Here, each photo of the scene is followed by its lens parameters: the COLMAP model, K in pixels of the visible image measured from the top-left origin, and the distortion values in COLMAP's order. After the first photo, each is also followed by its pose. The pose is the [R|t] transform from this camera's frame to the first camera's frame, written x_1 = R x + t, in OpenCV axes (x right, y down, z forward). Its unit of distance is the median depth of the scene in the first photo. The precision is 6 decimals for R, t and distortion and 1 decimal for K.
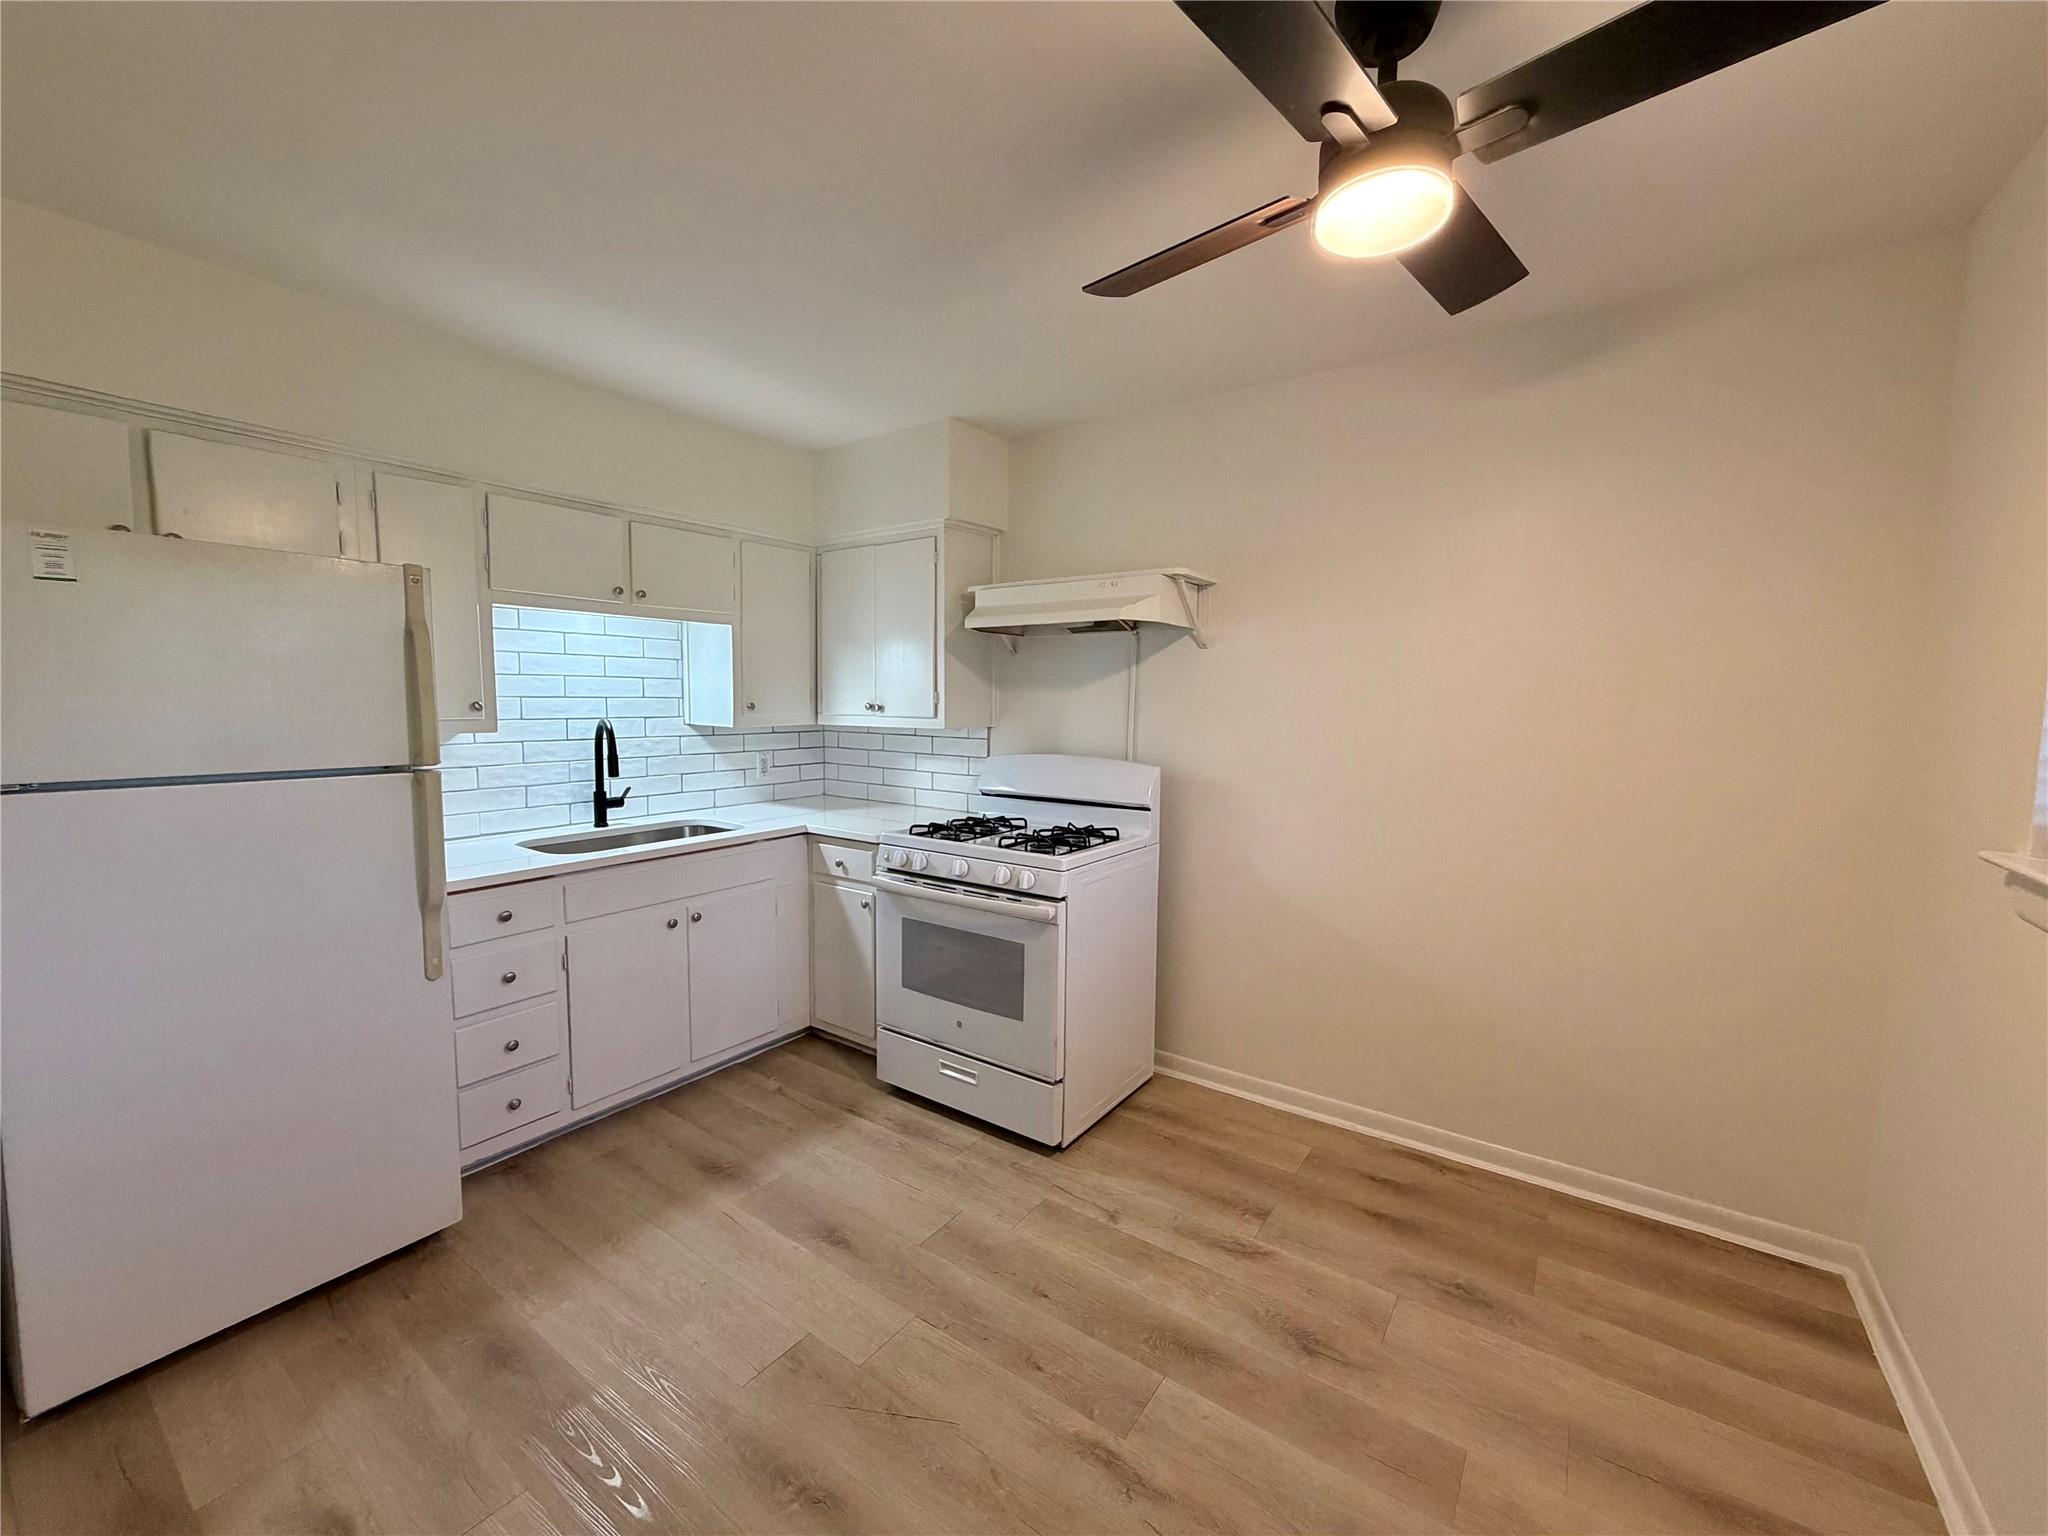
lens RADIAL K [[821.1, 0, 1015.8], [0, 821.1, 770.5], [0, 0, 1]] dist [0.000312, -0.000864]
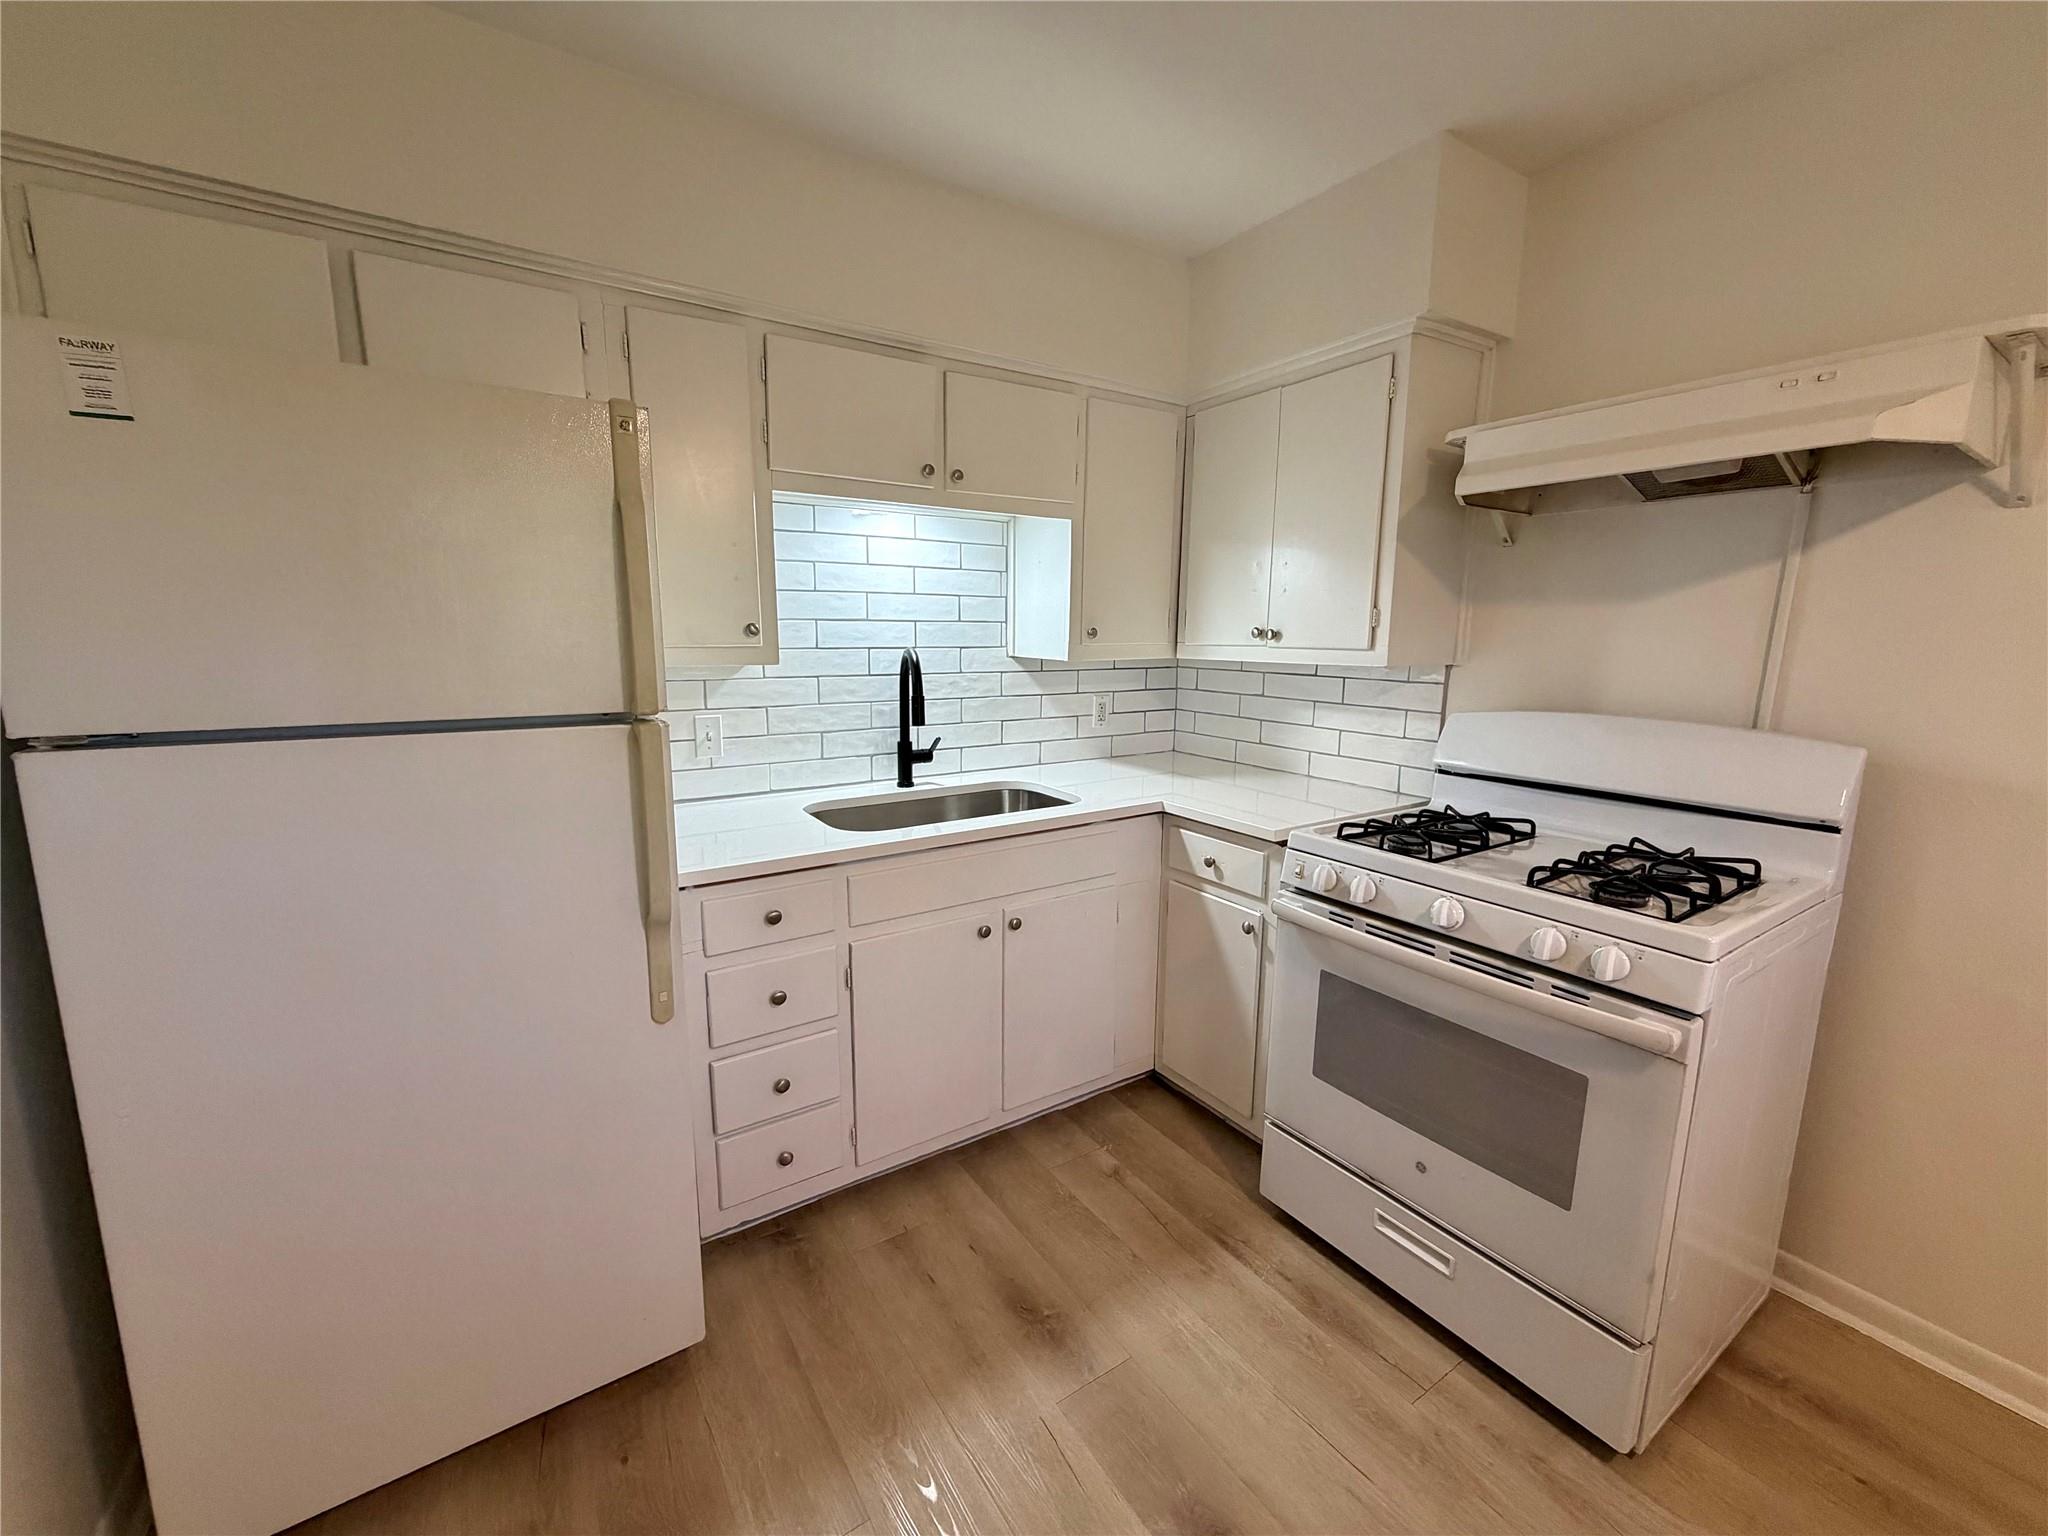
lens RADIAL K [[821.1, 0, 1020.3], [0, 821.1, 767.8], [0, 0, 1]] dist [0.000312, -0.000864]
pose [[0.933951, 0.056856, -0.352850, -0.136435], [-0.030371, 0.996320, 0.080151, -0.017313], [0.356108, -0.064141, 0.932241, 0.334133]]
